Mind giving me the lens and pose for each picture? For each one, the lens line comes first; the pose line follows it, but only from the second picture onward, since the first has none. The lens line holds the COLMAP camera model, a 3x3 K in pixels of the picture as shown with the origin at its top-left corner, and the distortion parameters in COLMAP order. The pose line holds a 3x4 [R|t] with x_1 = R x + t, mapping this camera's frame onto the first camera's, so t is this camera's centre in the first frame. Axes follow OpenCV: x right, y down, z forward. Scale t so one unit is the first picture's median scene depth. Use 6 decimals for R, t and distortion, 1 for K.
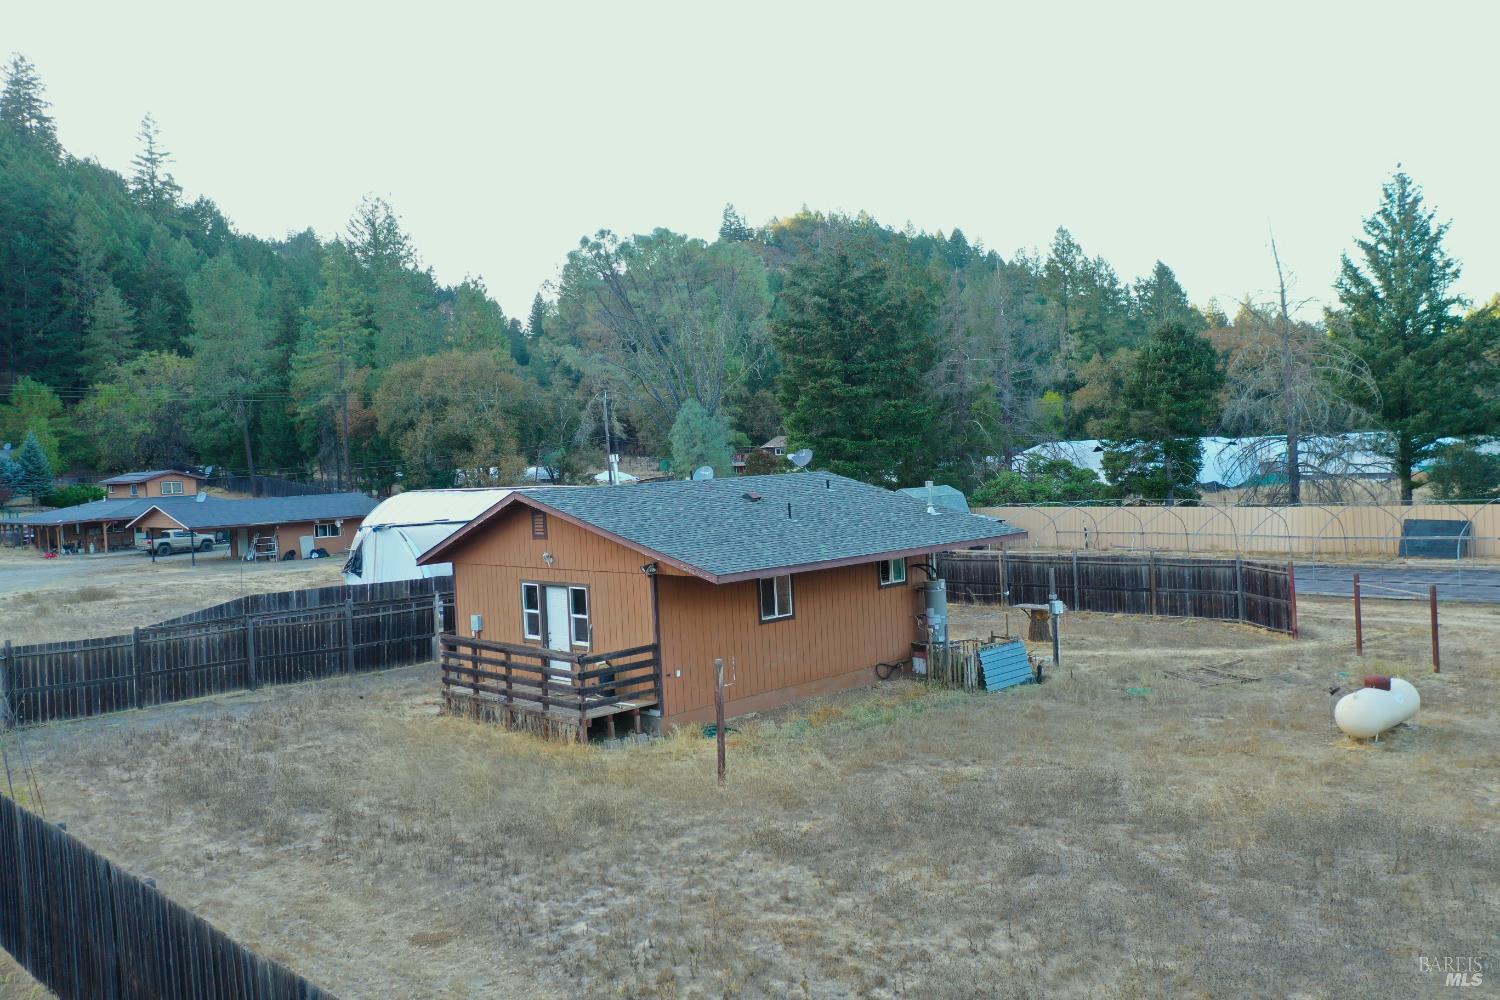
lens RADIAL K [[1183.9, 0, 750.5], [0, 1183.9, 499.7], [0, 0, 1]] dist [-0.001933, 0.000420]
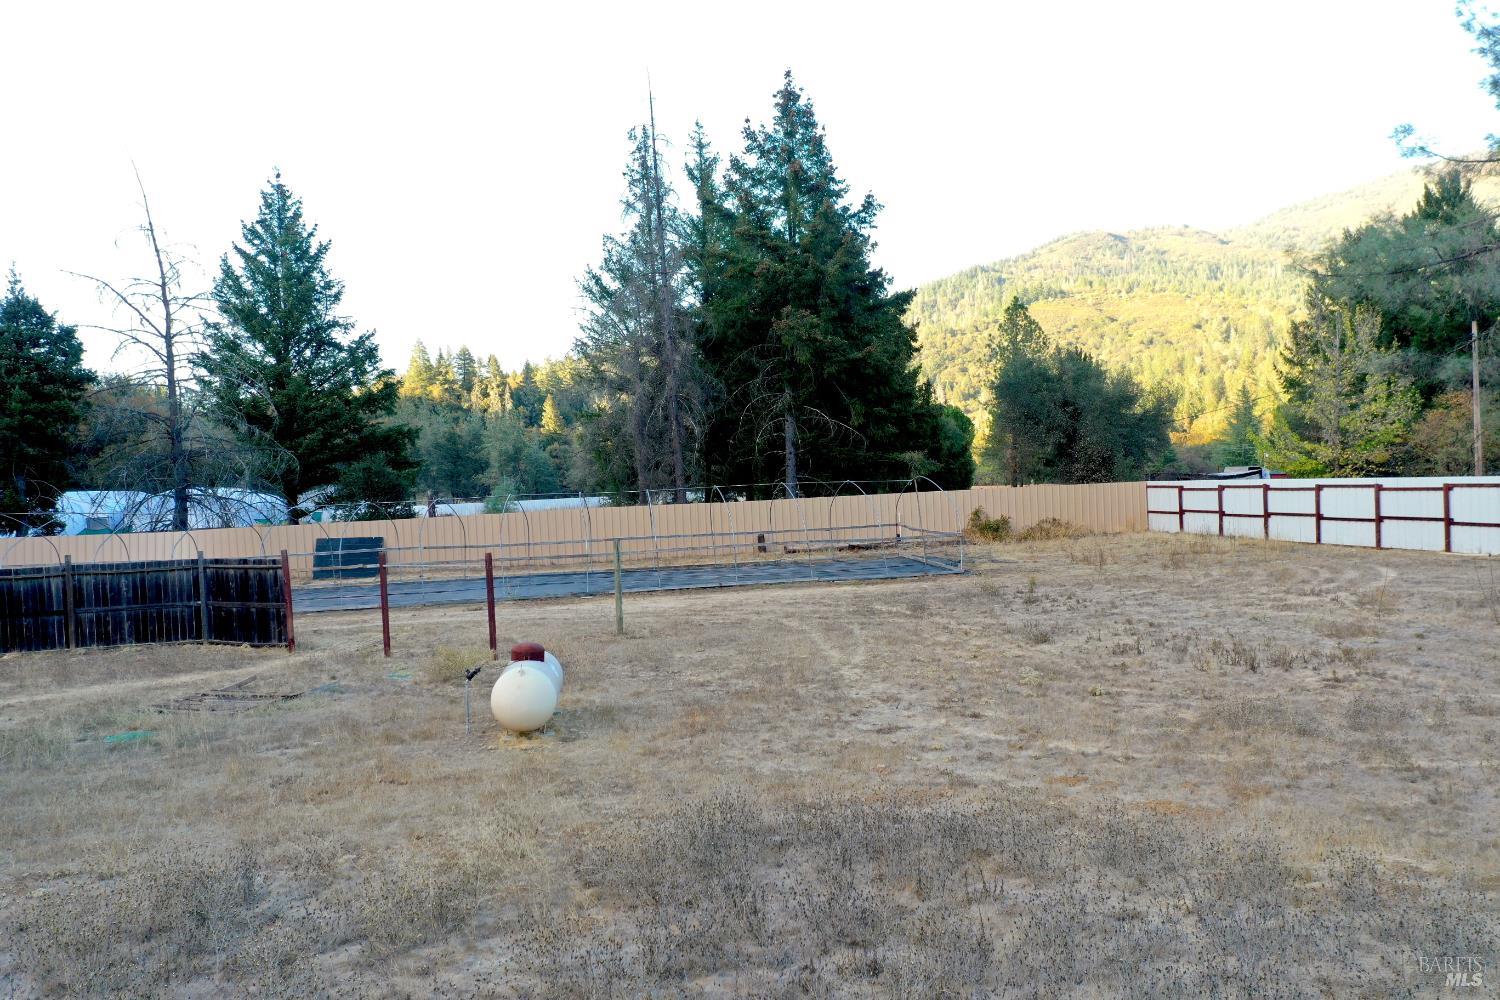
lens RADIAL K [[1183.9, 0, 749.2], [0, 1183.9, 500.8], [0, 0, 1]] dist [-0.001933, 0.000420]
pose [[0.588448, 0.011667, 0.808451, 0.009688], [0.041378, 0.998151, -0.044522, 0.036626], [-0.807475, 0.059651, 0.586878, 0.170204]]
